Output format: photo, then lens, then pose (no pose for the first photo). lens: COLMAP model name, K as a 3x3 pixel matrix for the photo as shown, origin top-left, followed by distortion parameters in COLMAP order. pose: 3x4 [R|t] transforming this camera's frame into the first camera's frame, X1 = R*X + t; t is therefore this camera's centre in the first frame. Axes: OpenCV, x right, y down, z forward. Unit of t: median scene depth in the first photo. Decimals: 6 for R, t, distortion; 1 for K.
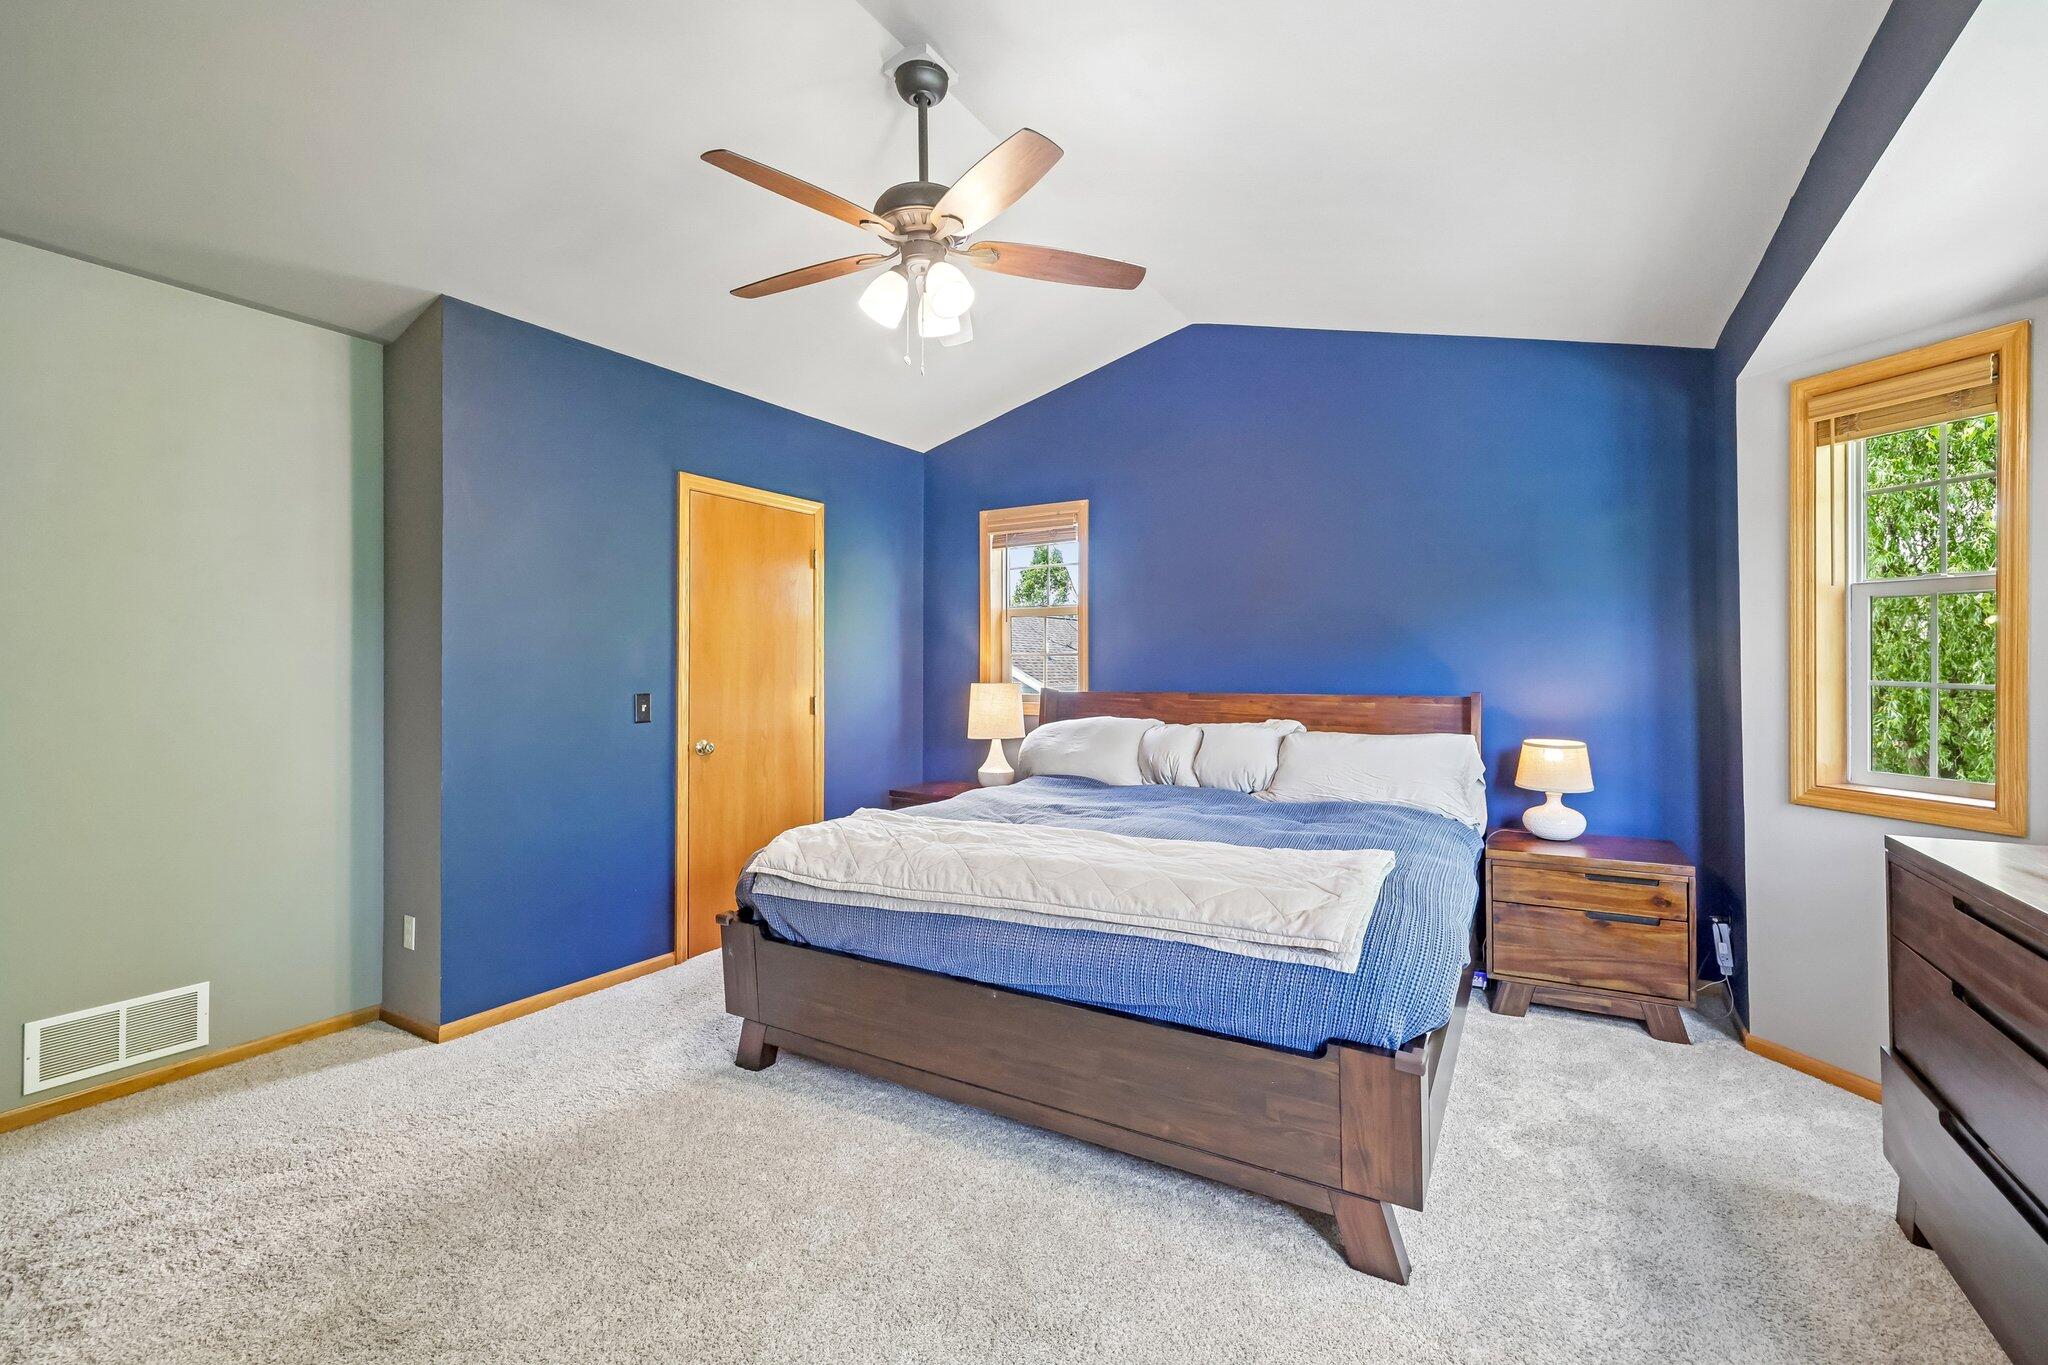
lens RADIAL K [[891.7, 0, 1024.0], [0, 891.7, 682.5], [0, 0, 1]] dist [0.002313, -0.000133]
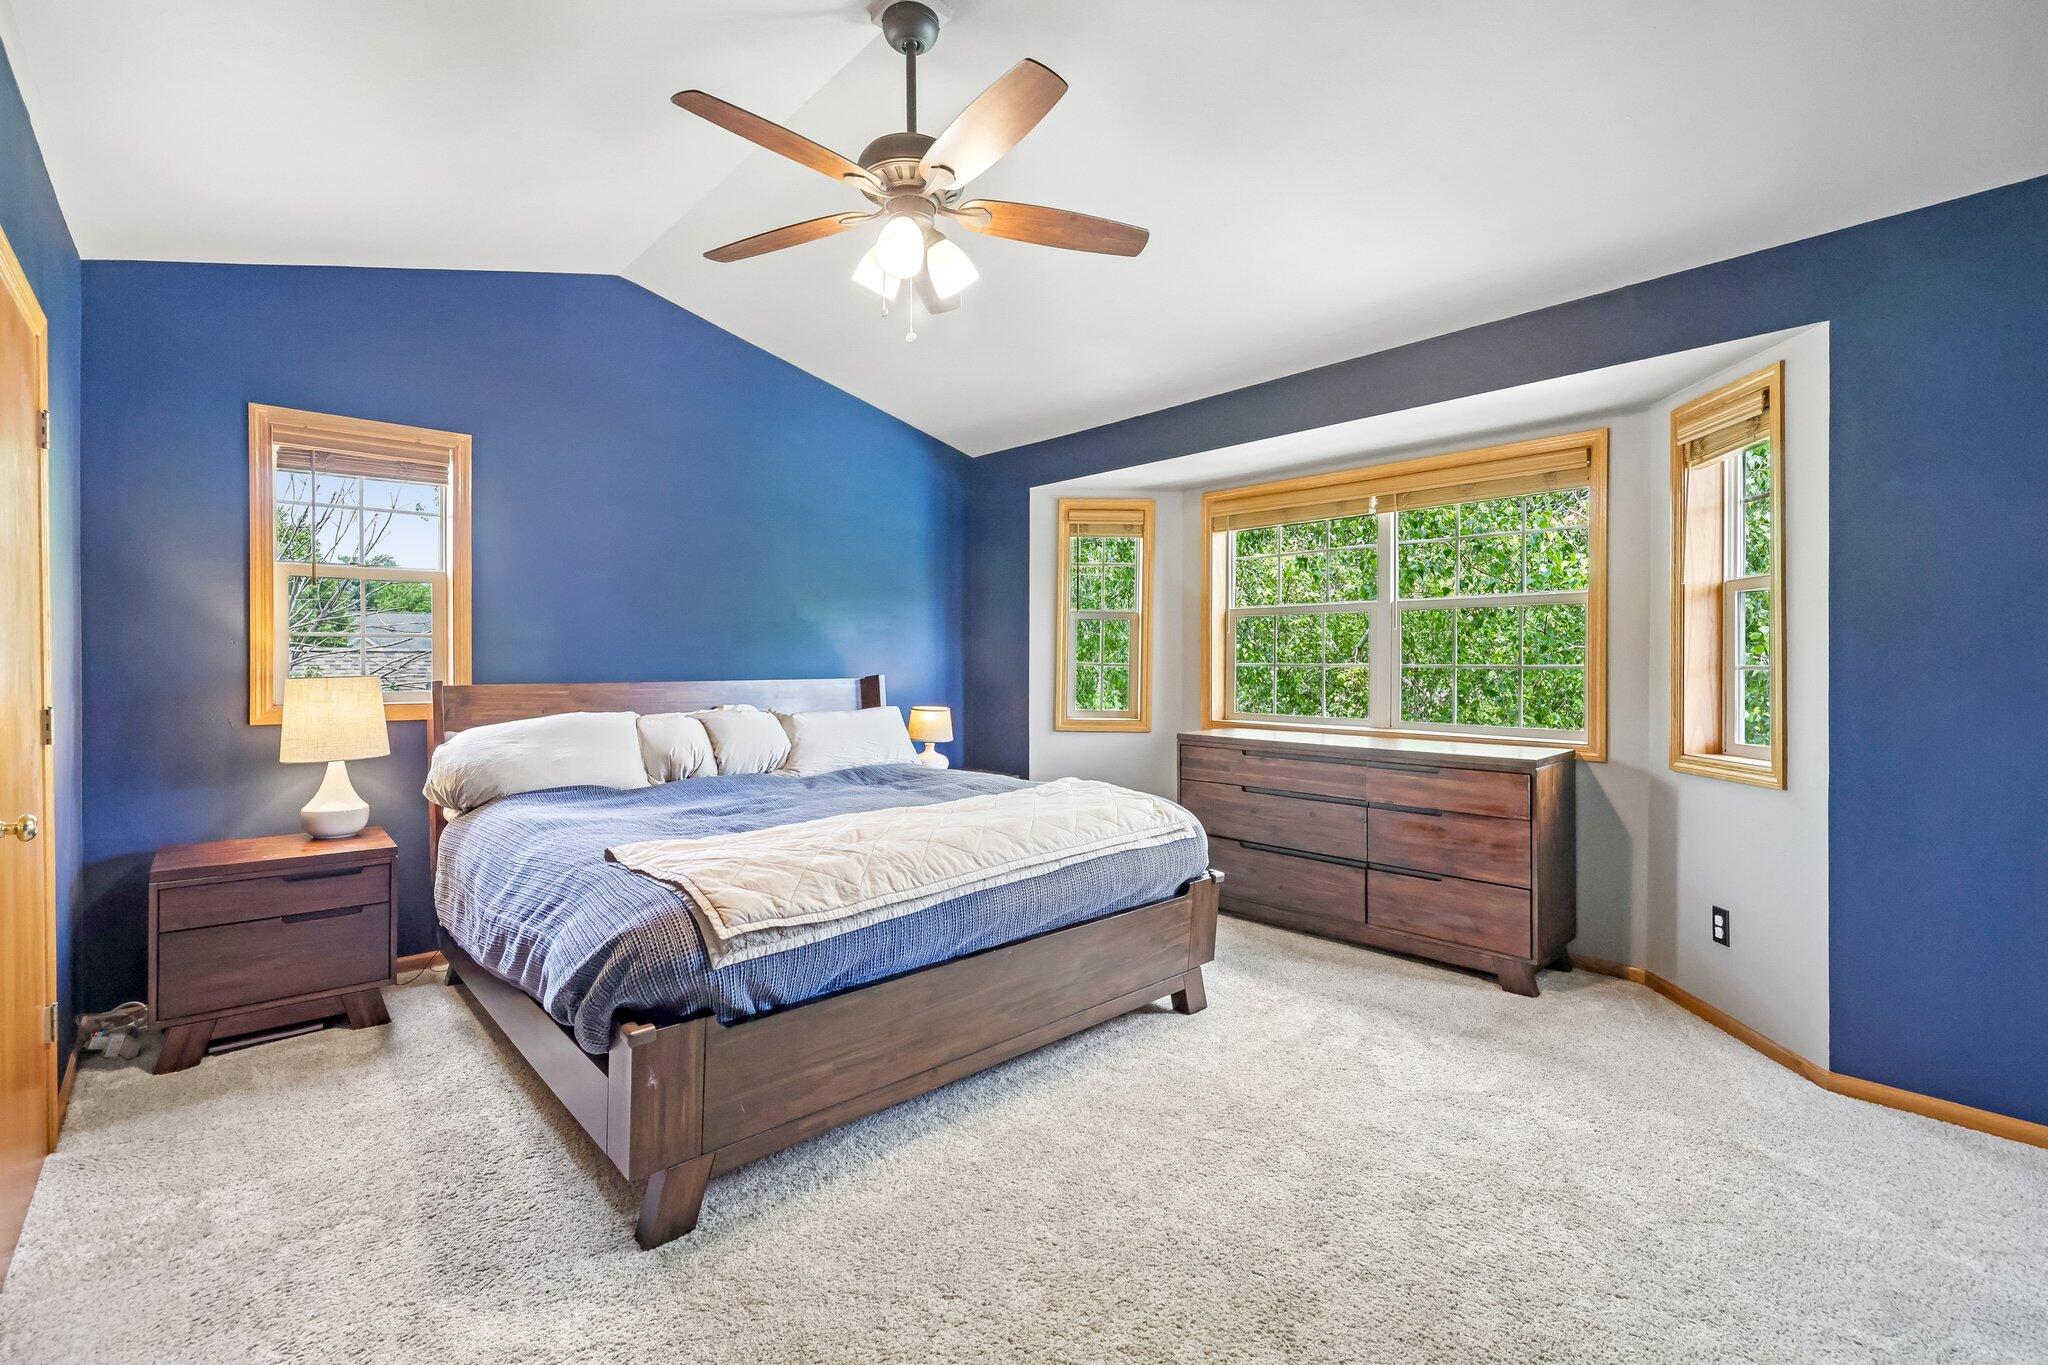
lens RADIAL K [[884.5, 0, 1019.1], [0, 884.5, 673.7], [0, 0, 1]] dist [-0.000427, -0.000445]
pose [[0.296549, -0.015131, 0.954898, -0.934096], [0.013874, 0.999837, 0.011535, -0.003170], [-0.954917, 0.009827, 0.296711, 0.582628]]
